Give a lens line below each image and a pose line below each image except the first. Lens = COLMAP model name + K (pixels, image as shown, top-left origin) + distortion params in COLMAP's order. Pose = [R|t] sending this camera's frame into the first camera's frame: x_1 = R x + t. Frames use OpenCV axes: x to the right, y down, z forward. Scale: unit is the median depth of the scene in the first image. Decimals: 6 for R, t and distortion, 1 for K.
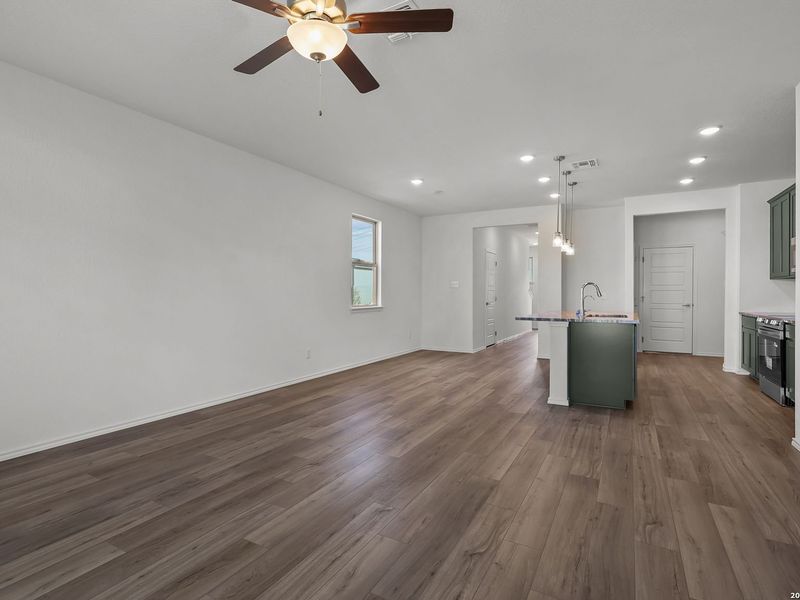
lens RADIAL K [[416.4, 0, 400.0], [0, 416.4, 300.0], [0, 0, 1]] dist [-0.002283, -0.000047]
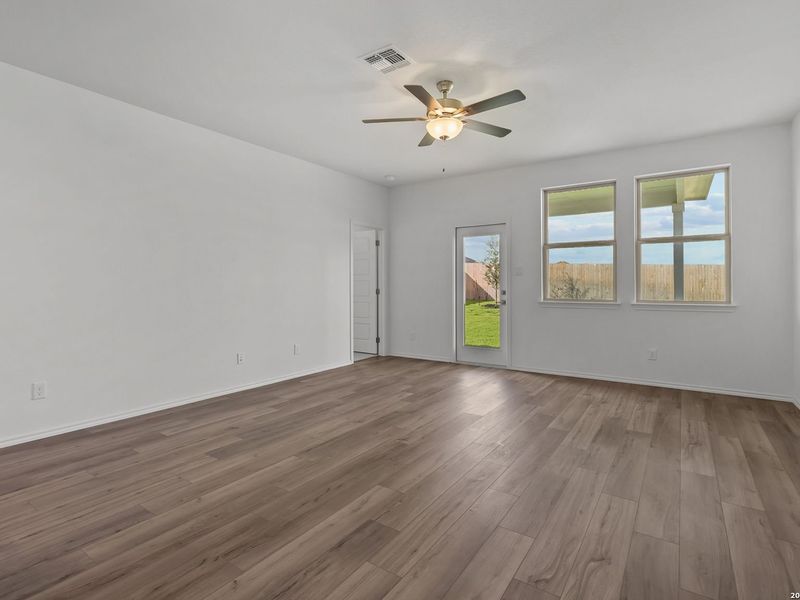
lens RADIAL K [[416.4, 0, 400.0], [0, 416.4, 300.0], [0, 0, 1]] dist [-0.002283, -0.000047]
pose [[-0.995277, -0.005655, 0.096911, -0.138935], [-0.000908, 0.998800, 0.048961, -0.026022], [-0.097071, 0.048642, -0.994088, 2.012558]]
